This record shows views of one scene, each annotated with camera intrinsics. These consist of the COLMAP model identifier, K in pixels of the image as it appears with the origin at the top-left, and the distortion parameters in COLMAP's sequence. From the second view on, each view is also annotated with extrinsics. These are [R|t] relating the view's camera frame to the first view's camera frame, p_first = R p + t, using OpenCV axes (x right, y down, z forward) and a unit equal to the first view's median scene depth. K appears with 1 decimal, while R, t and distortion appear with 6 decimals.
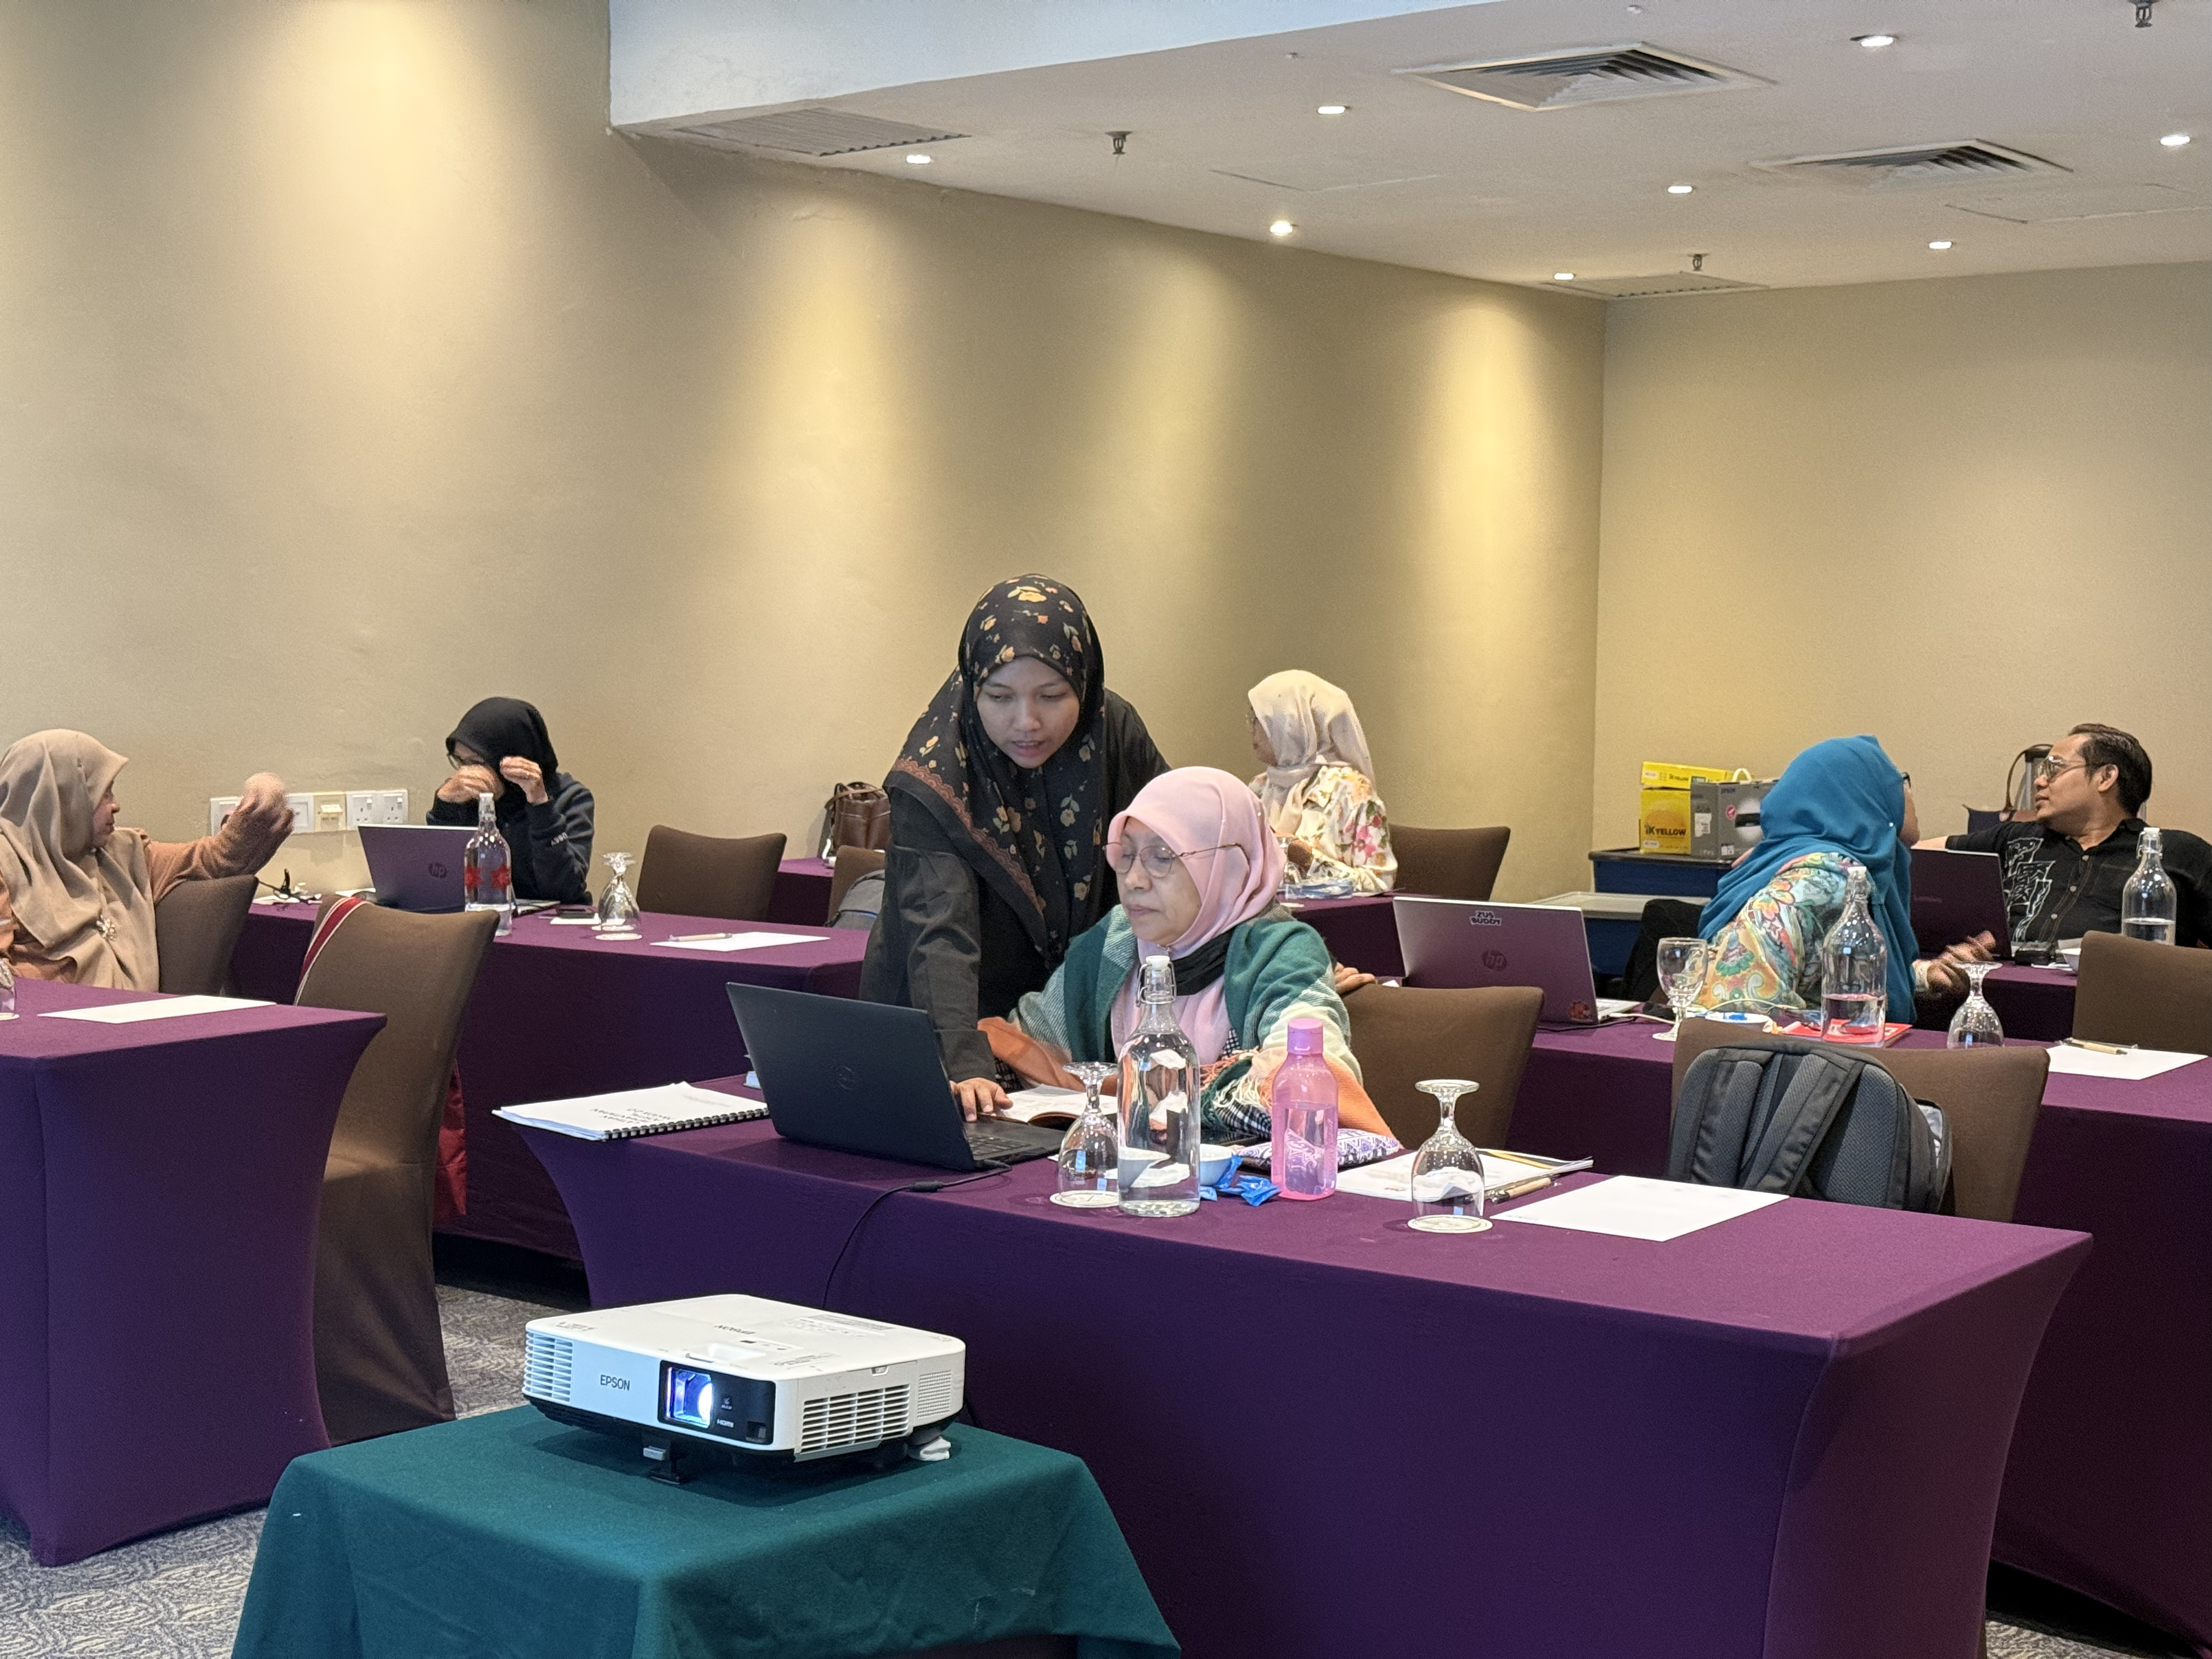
lens RADIAL K [[3253.4, 0, 1183.4], [0, 3253.4, 824.8], [0, 0, 1]] dist [0.130263, 0.024640]
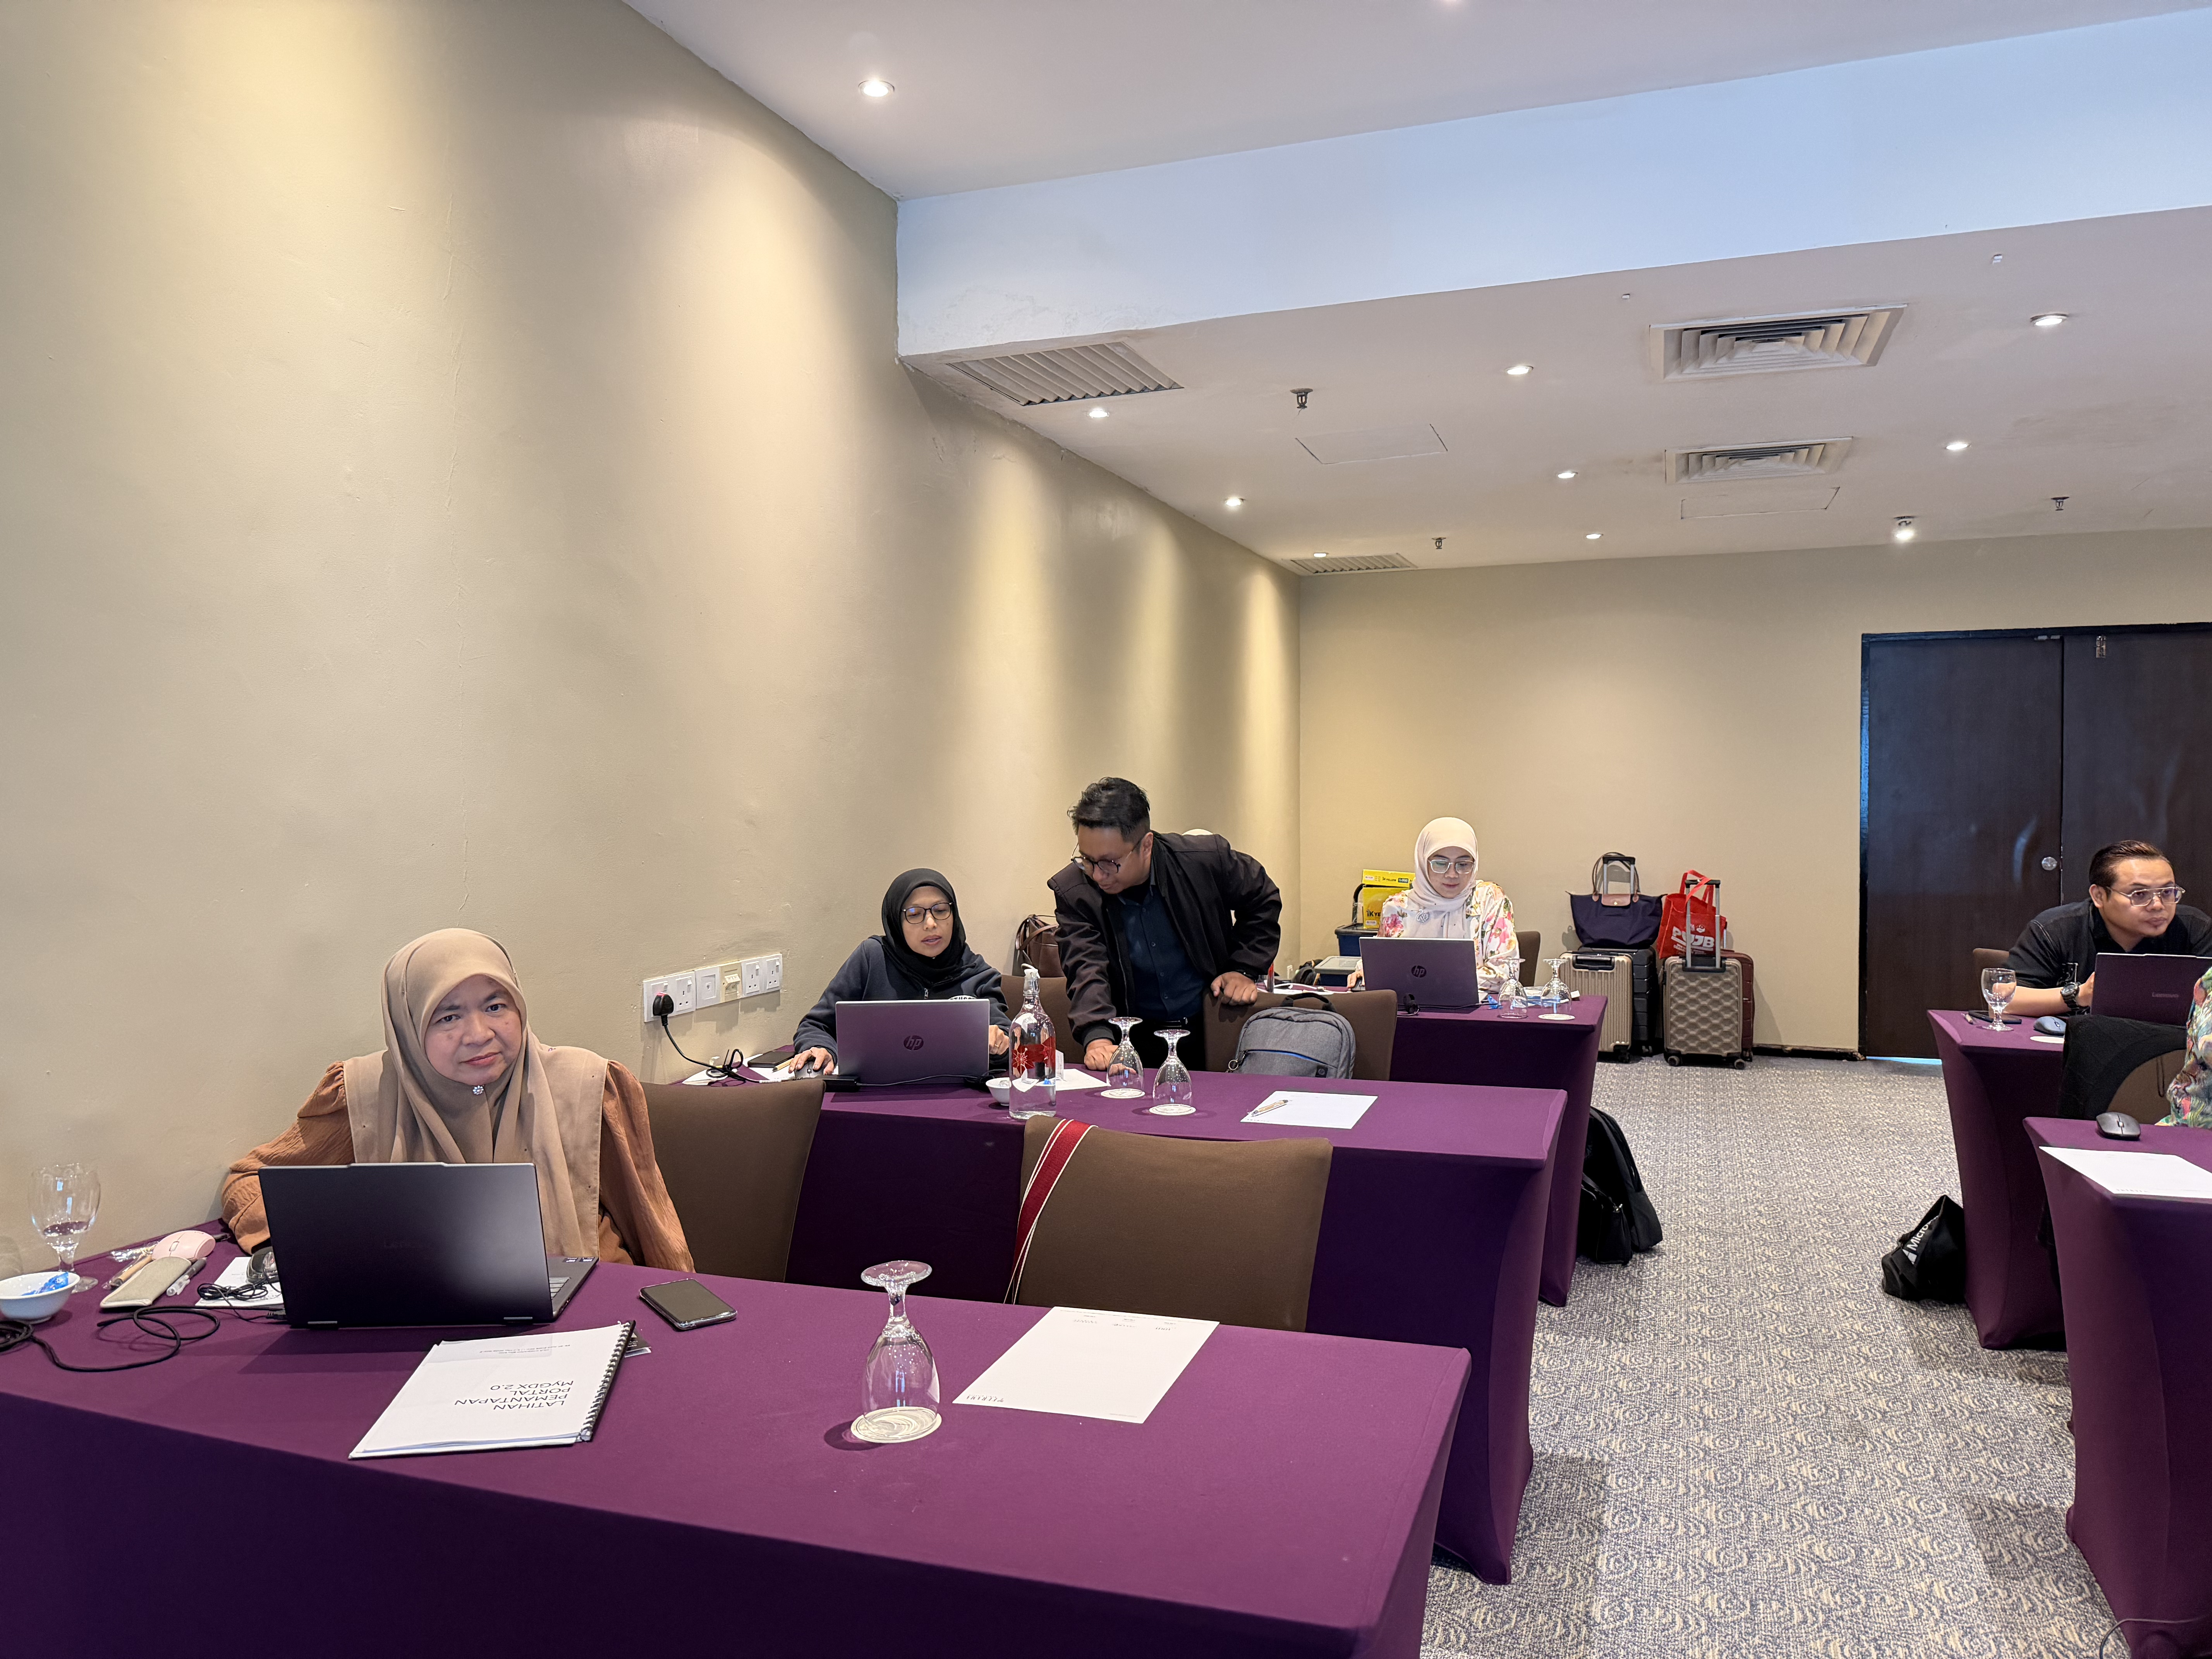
lens RADIAL K [[1534.3, 0, 1106.0], [0, 1534.3, 829.5], [0, 0, 1]] dist [0.099926, -0.145540]
pose [[0.942669, -0.023955, 0.332868, -0.287331], [0.033920, 0.999133, -0.024157, -0.033037], [-0.332001, 0.034063, 0.942664, 0.473080]]
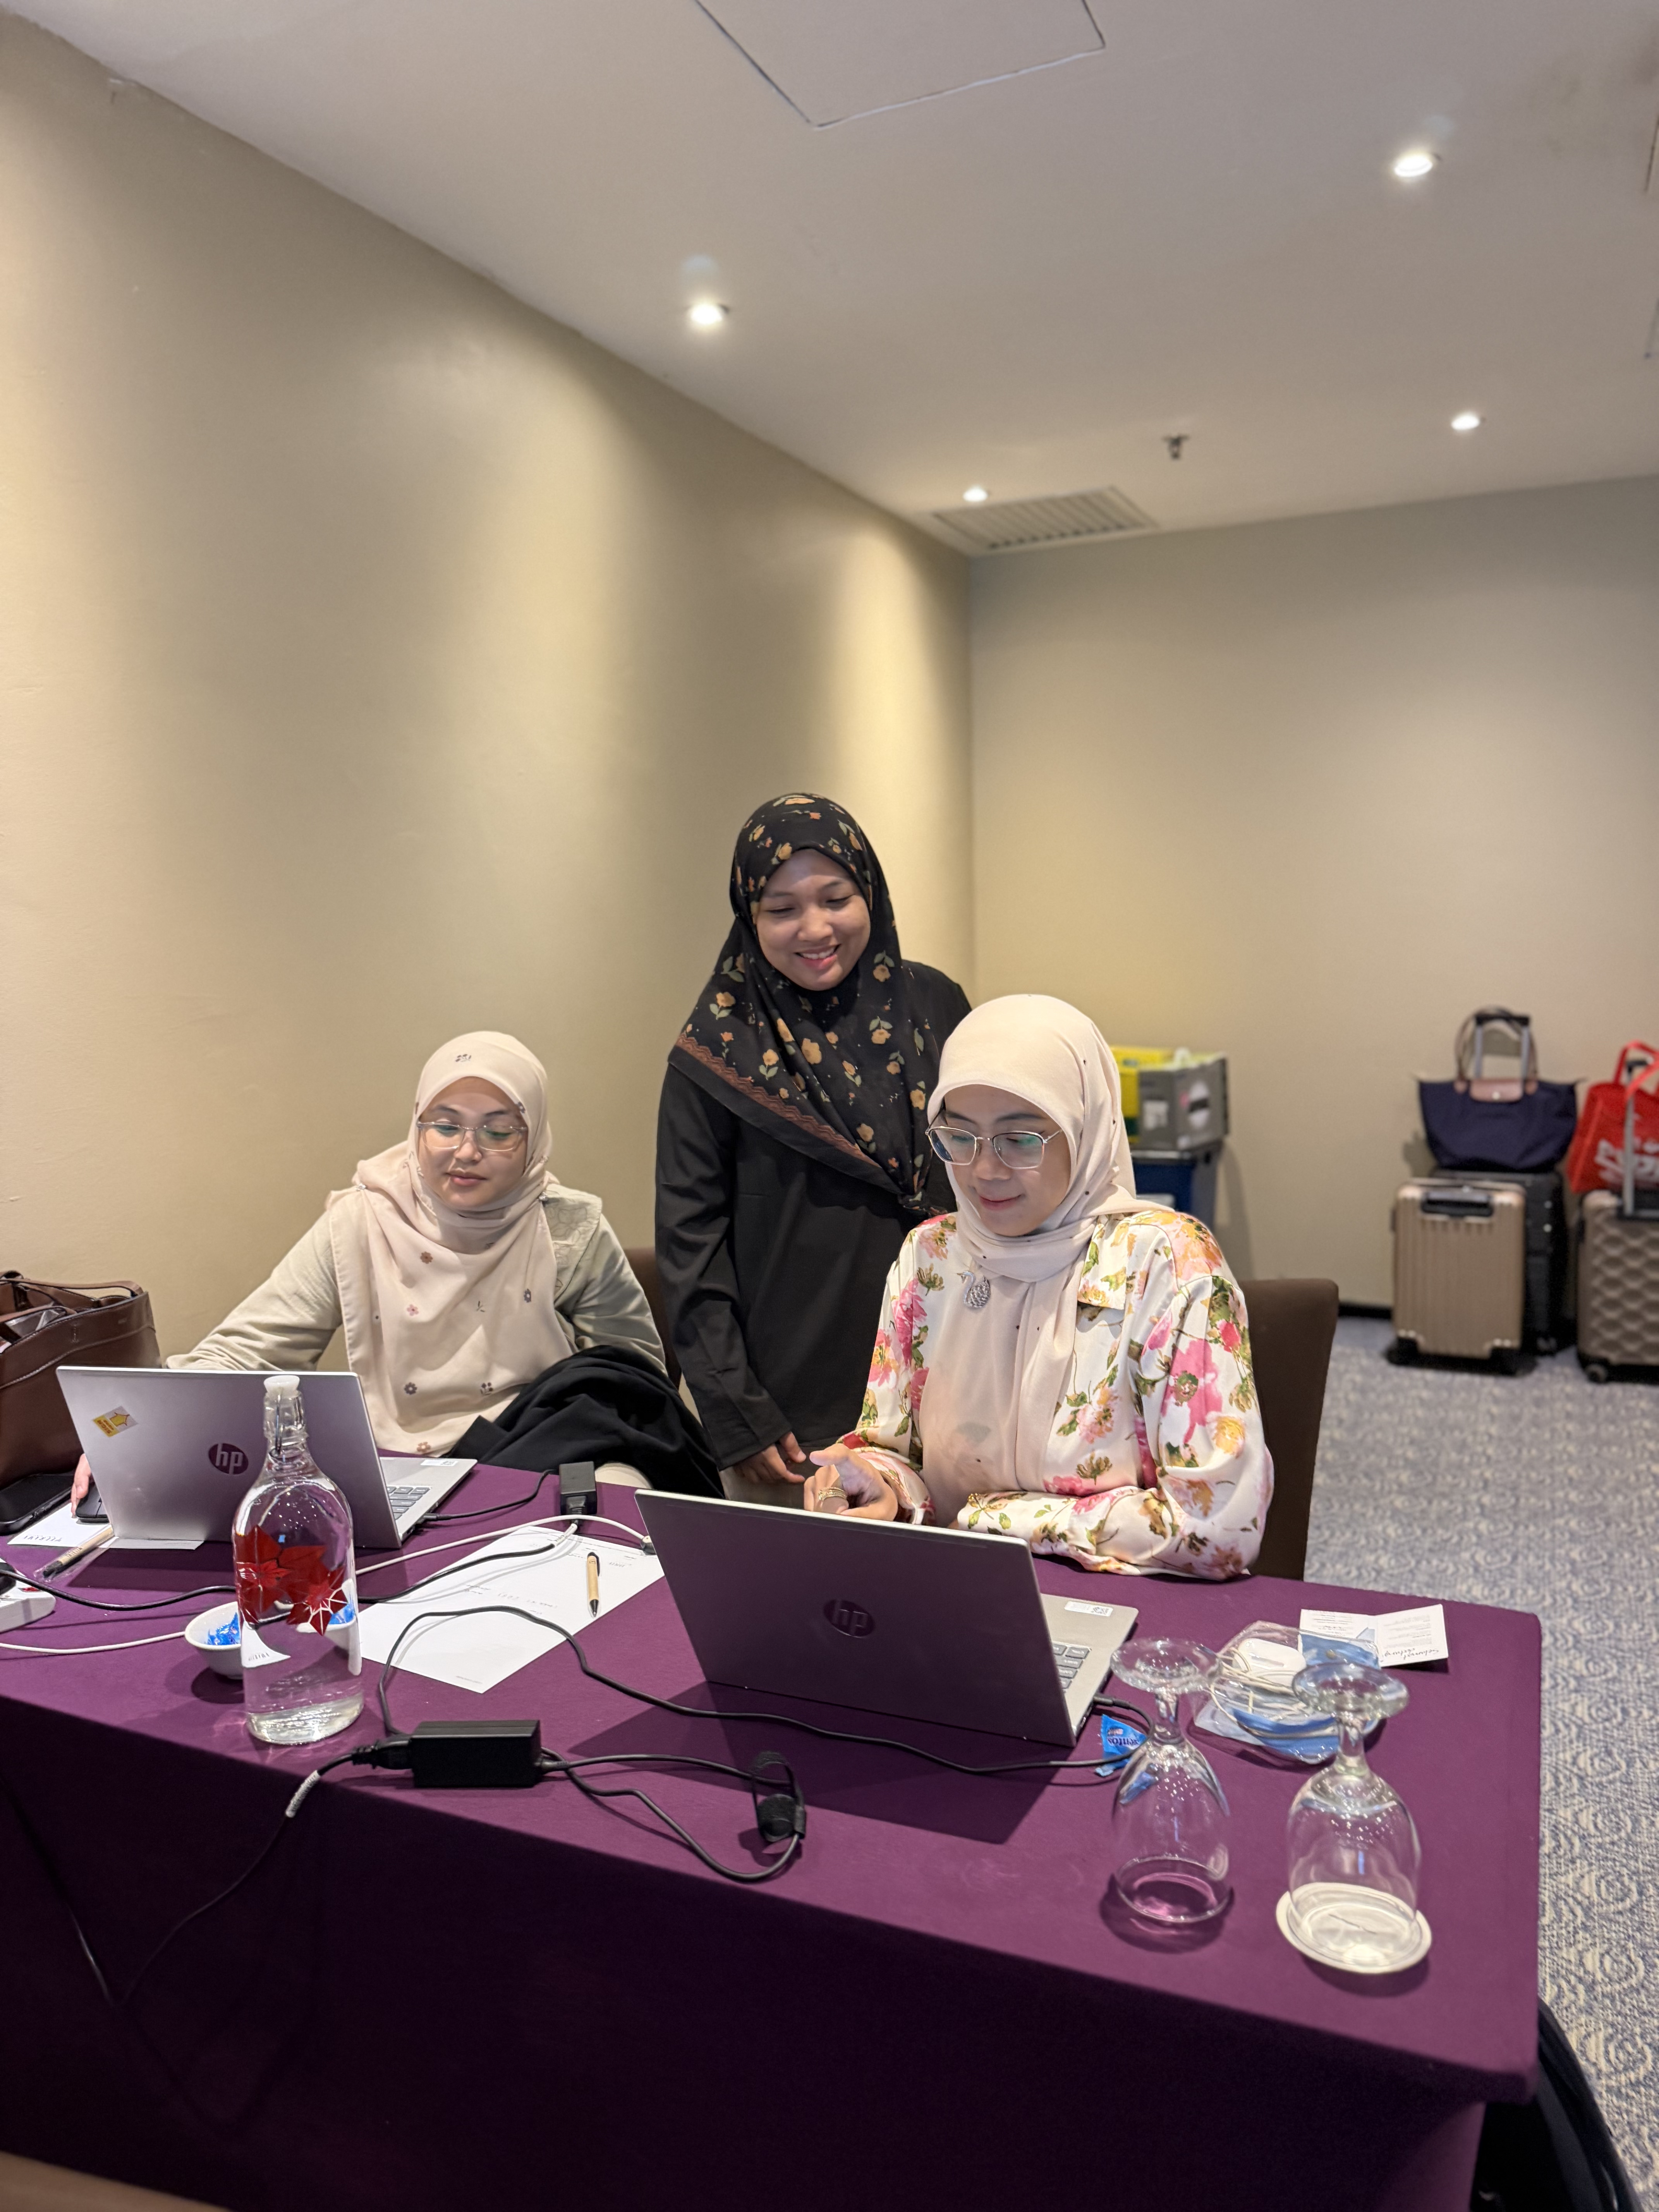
lens RADIAL K [[1534.3, 0, 829.5], [0, 1534.3, 1106.0], [0, 0, 1]] dist [0.099926, -0.145540]
pose [[0.961506, -0.077345, 0.263674, -0.055627], [0.056863, 0.994803, 0.084456, -0.057752], [-0.268836, -0.066212, 0.960908, 0.793544]]
